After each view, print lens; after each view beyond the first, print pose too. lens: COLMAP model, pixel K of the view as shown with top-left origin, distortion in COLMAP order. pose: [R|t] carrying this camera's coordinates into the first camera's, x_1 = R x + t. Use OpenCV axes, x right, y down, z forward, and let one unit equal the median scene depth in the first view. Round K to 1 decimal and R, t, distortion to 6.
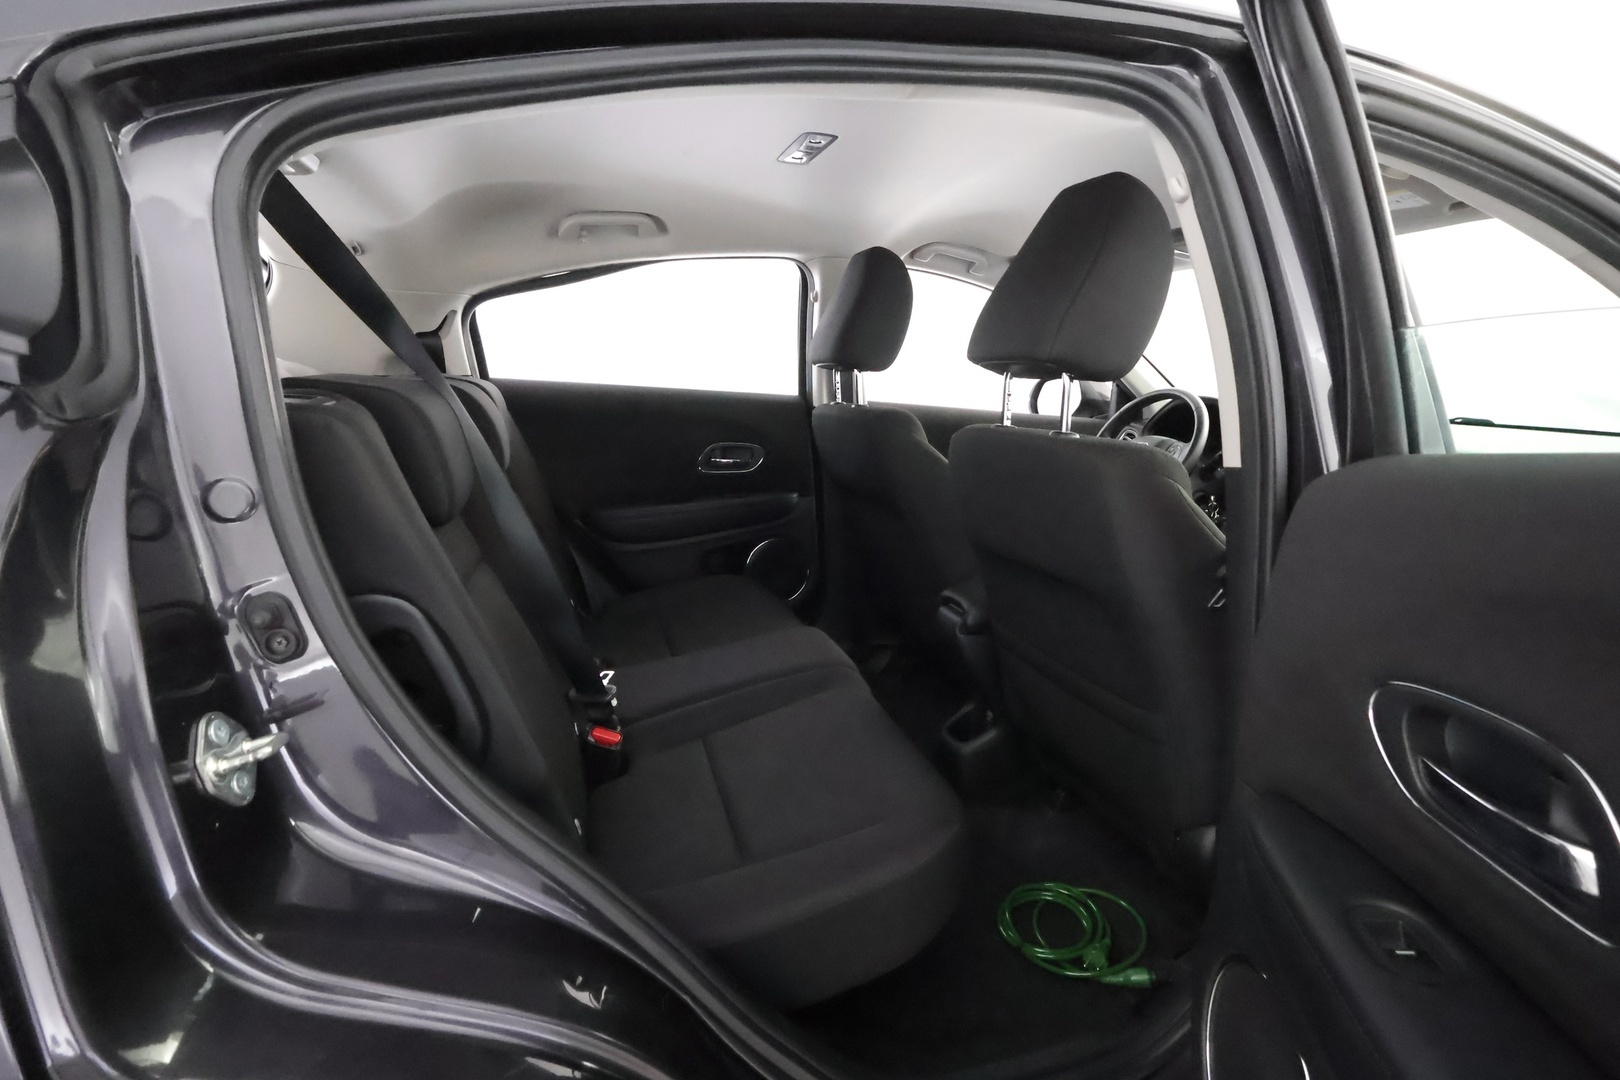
lens RADIAL K [[743.9, 0, 813.6], [0, 743.9, 536.0], [0, 0, 1]] dist [-0.000601, 0.001238]
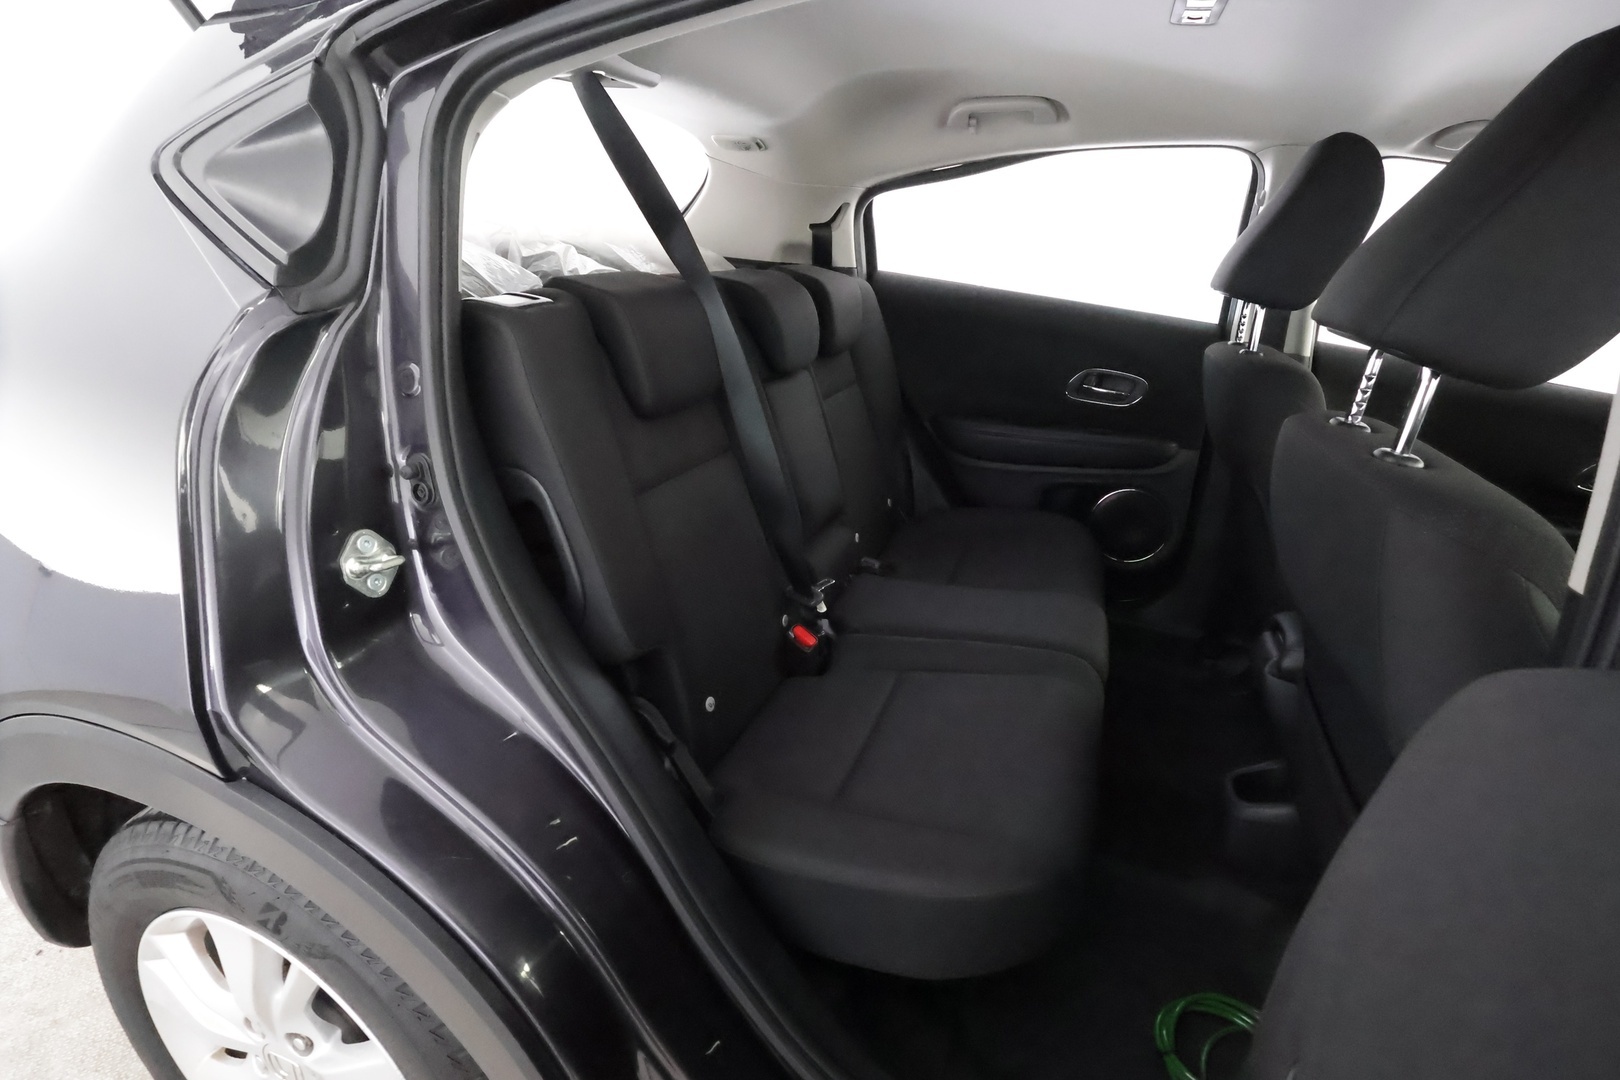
lens RADIAL K [[753.3, 0, 807.2], [0, 753.3, 537.5], [0, 0, 1]] dist [-0.000764, 0.000220]
pose [[0.792045, 0.280388, -0.542262, 0.168414], [-0.200546, 0.958489, 0.202683, -0.054593], [0.576582, -0.051785, 0.815397, 0.080925]]
